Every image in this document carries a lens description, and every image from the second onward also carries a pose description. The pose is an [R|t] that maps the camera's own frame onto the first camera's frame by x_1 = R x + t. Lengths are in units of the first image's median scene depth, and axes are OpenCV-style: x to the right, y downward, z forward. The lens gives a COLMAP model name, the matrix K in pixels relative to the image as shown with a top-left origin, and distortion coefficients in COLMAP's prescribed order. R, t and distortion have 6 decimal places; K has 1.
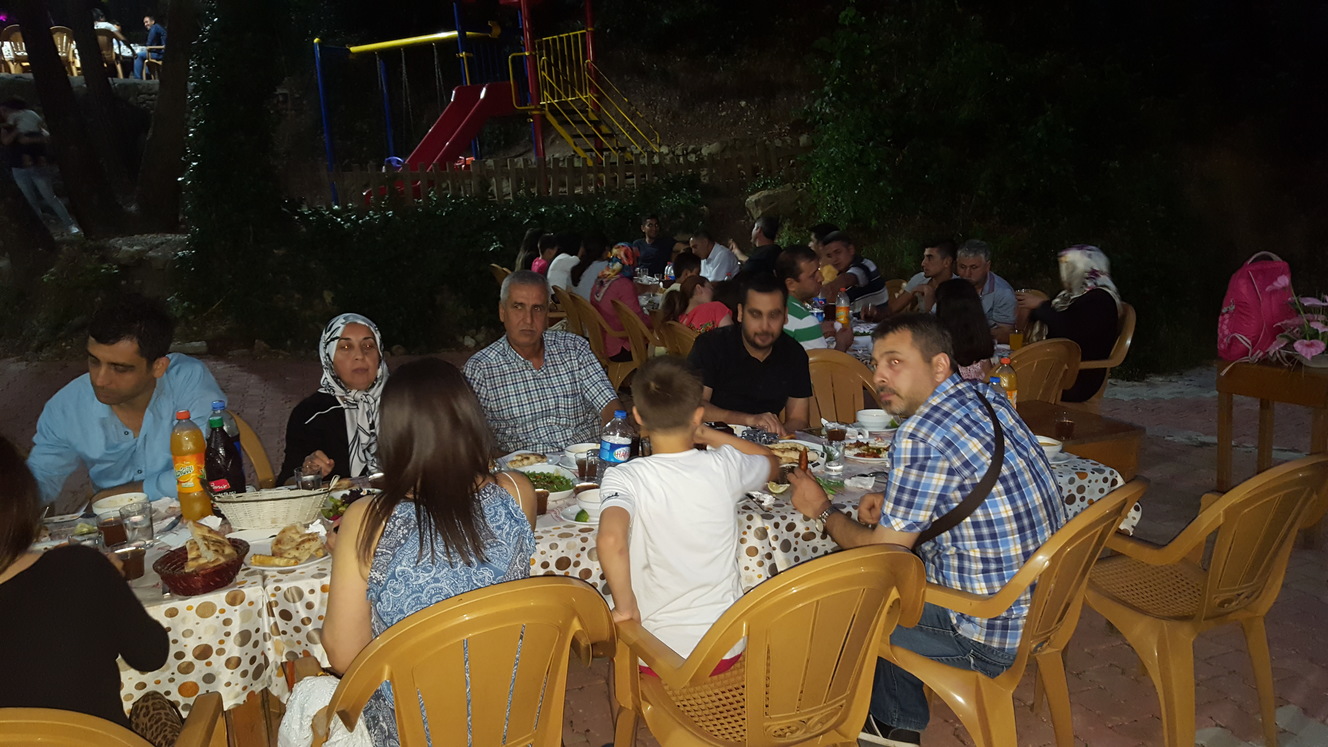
lens RADIAL K [[1025.7, 0, 664.0], [0, 1025.7, 374.5], [0, 0, 1]] dist [-0.000760, -0.017890]
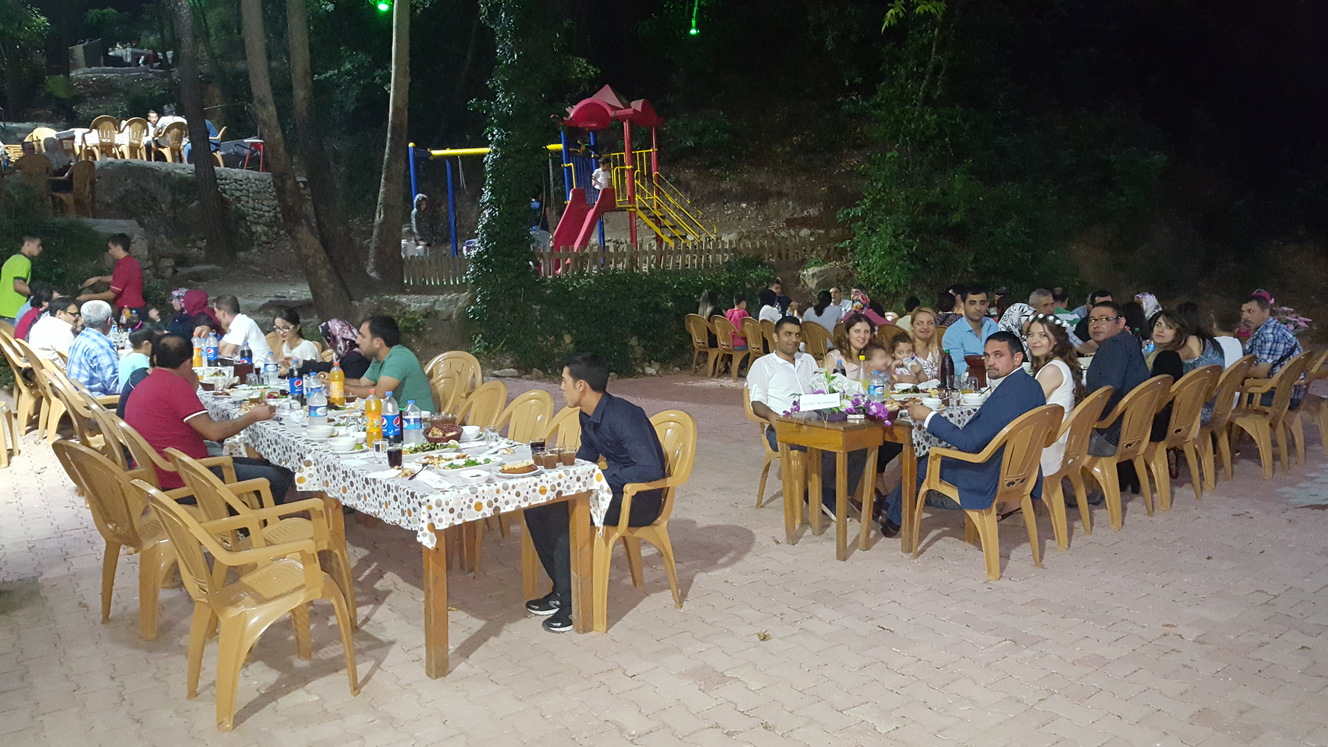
lens RADIAL K [[1025.7, 0, 666.1], [0, 1025.7, 377.7], [0, 0, 1]] dist [-0.000760, -0.017890]
pose [[0.955650, -0.022262, 0.293663, -0.436025], [0.045737, 0.996260, -0.073313, 0.060645], [-0.290932, 0.083493, 0.953094, -0.254815]]
